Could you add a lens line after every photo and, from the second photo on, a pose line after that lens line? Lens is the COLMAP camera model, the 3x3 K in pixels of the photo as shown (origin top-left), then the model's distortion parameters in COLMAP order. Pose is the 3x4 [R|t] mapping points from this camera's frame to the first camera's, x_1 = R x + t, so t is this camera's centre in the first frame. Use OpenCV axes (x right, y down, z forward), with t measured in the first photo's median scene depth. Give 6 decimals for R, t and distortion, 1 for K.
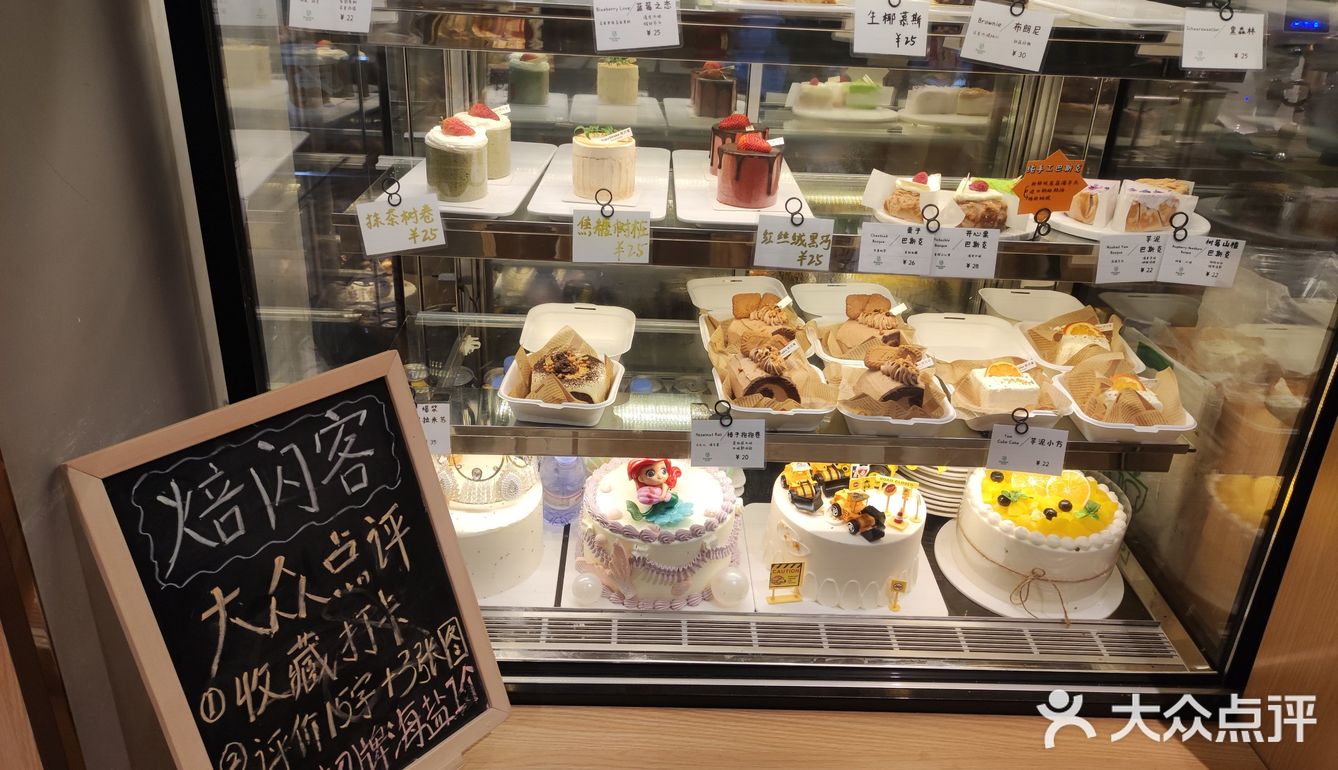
lens RADIAL K [[964.9, 0, 669.2], [0, 964.9, 387.3], [0, 0, 1]] dist [0.006664, 0.001583]
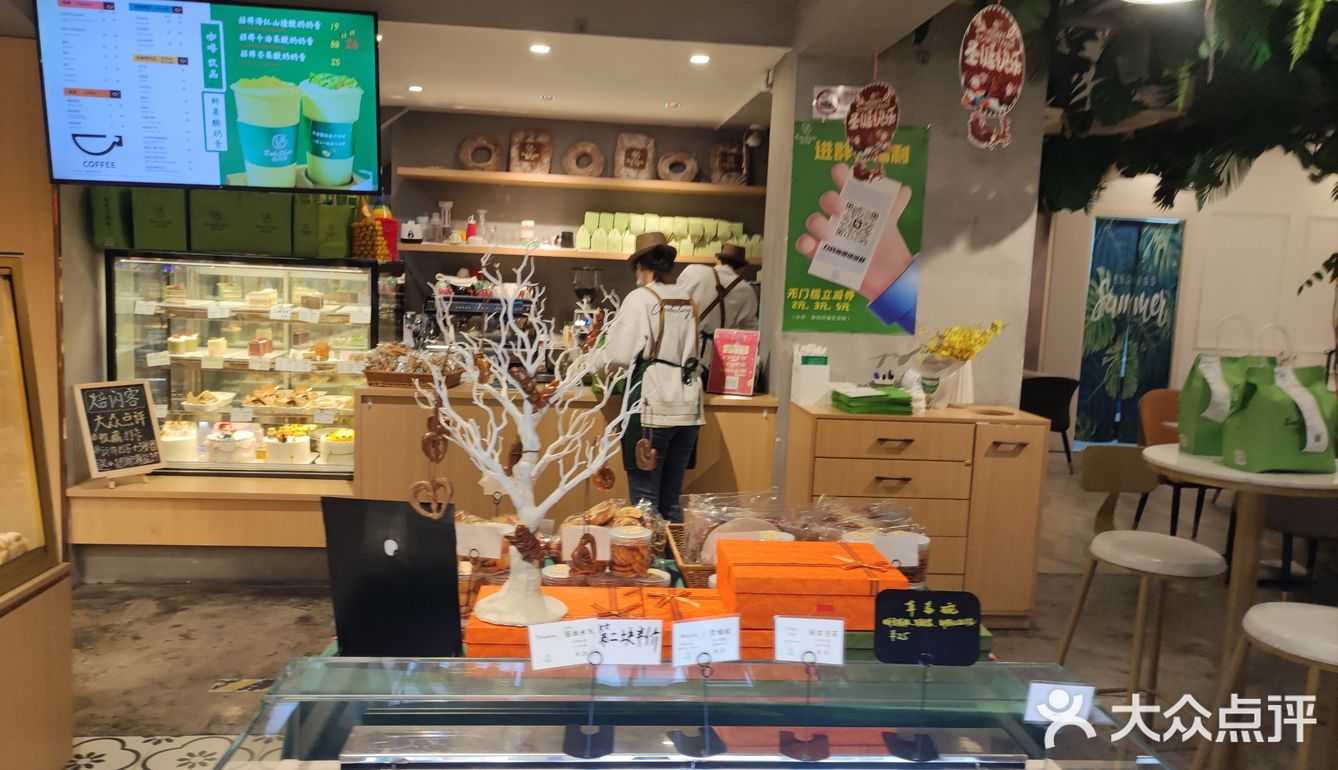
lens RADIAL K [[964.9, 0, 671.4], [0, 964.9, 384.8], [0, 0, 1]] dist [0.006664, 0.001583]
pose [[0.998390, -0.011889, 0.055461, 2.052545], [0.028357, 0.951445, -0.306510, 1.545440], [-0.049124, 0.307590, 0.950250, -3.663940]]
